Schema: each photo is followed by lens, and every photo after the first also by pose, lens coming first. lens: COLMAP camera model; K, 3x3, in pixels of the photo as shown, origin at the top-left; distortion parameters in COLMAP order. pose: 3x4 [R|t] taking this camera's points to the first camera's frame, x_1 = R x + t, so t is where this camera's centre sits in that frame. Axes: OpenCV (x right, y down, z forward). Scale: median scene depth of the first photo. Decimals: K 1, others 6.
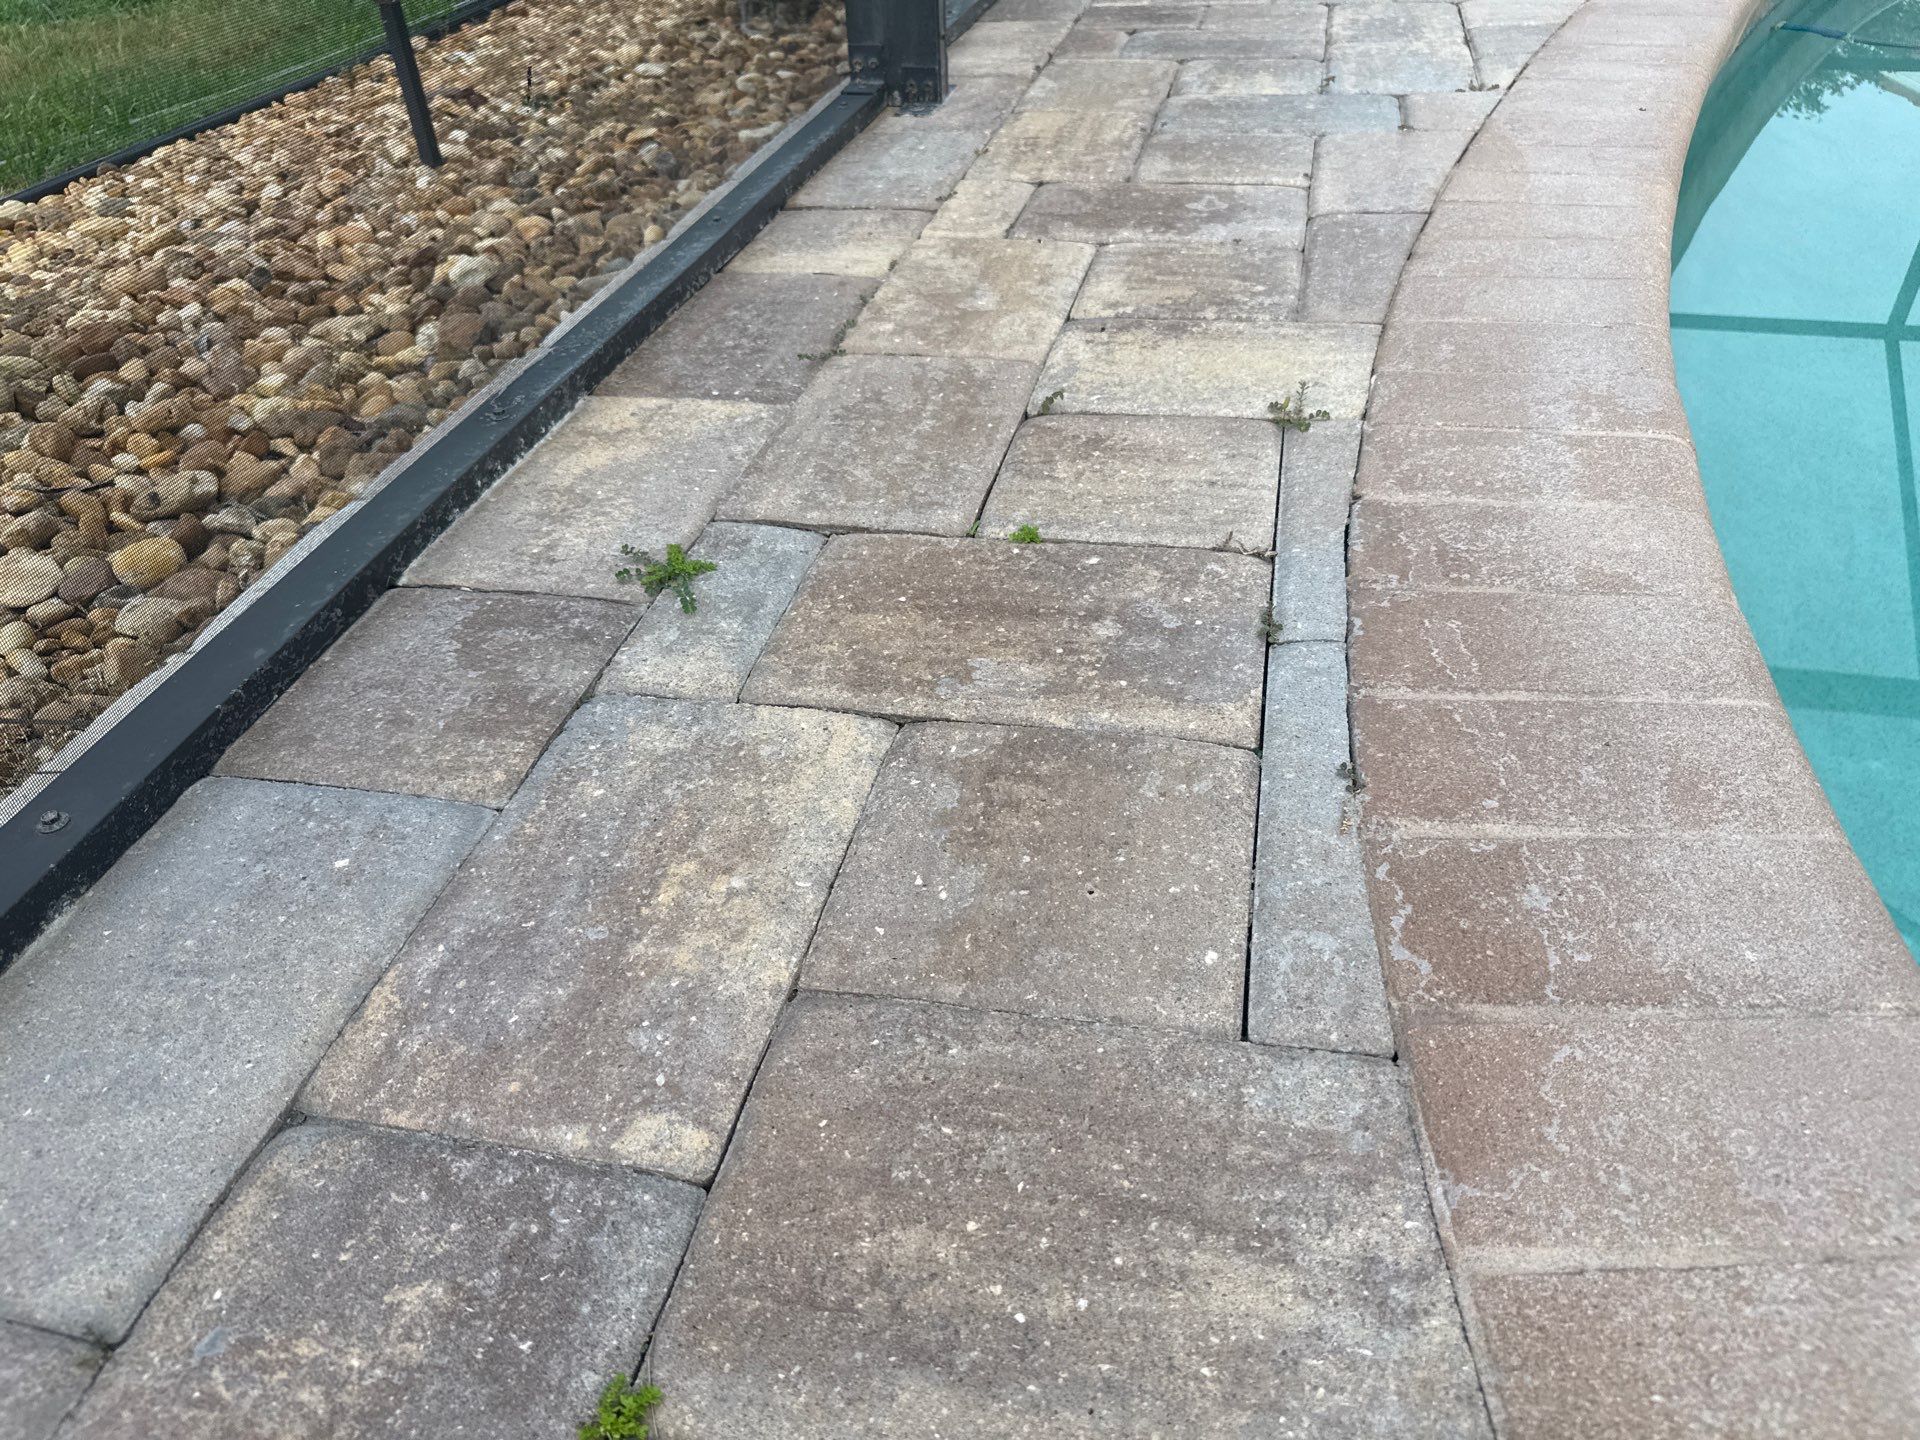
lens RADIAL K [[1406.7, 0, 958.8], [0, 1406.7, 685.7], [0, 0, 1]] dist [0.079713, -0.128404]
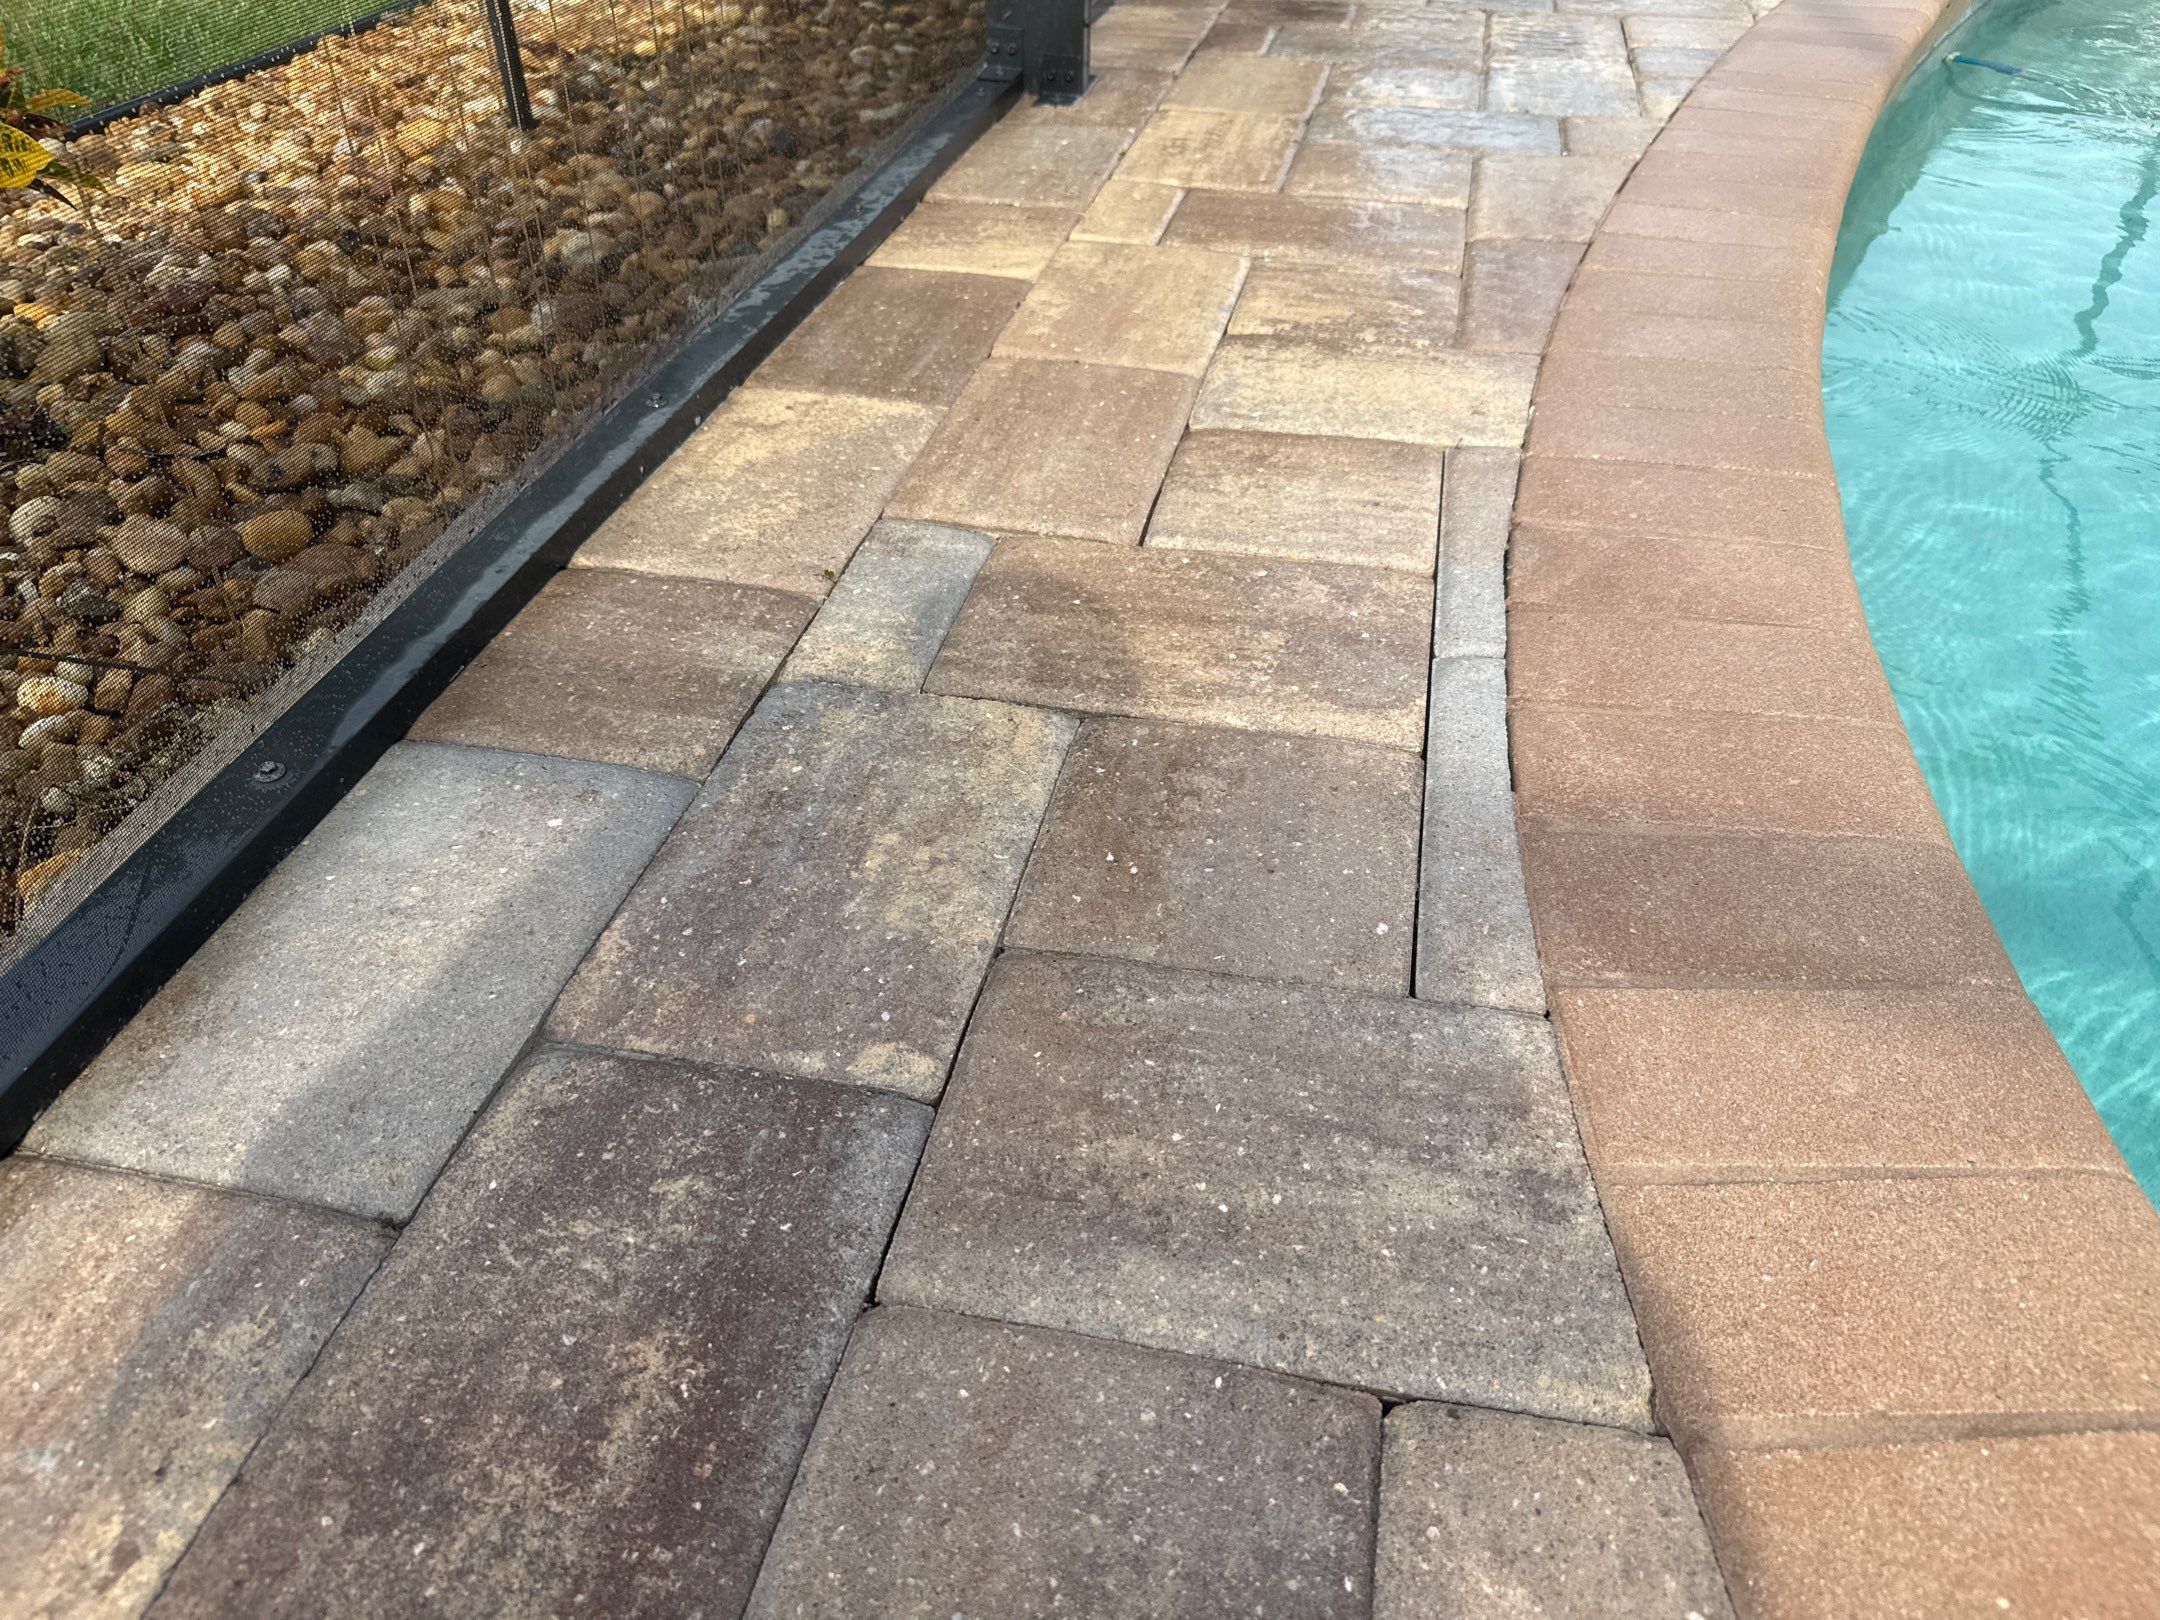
lens RADIAL K [[1622.9, 0, 1080.0], [0, 1622.9, 810.0], [0, 0, 1]] dist [0.088470, -0.134782]
pose [[0.997835, 0.037882, 0.053762, -0.092031], [-0.039640, 0.998701, 0.032004, 0.049727], [-0.052480, -0.034066, 0.998041, -0.177663]]
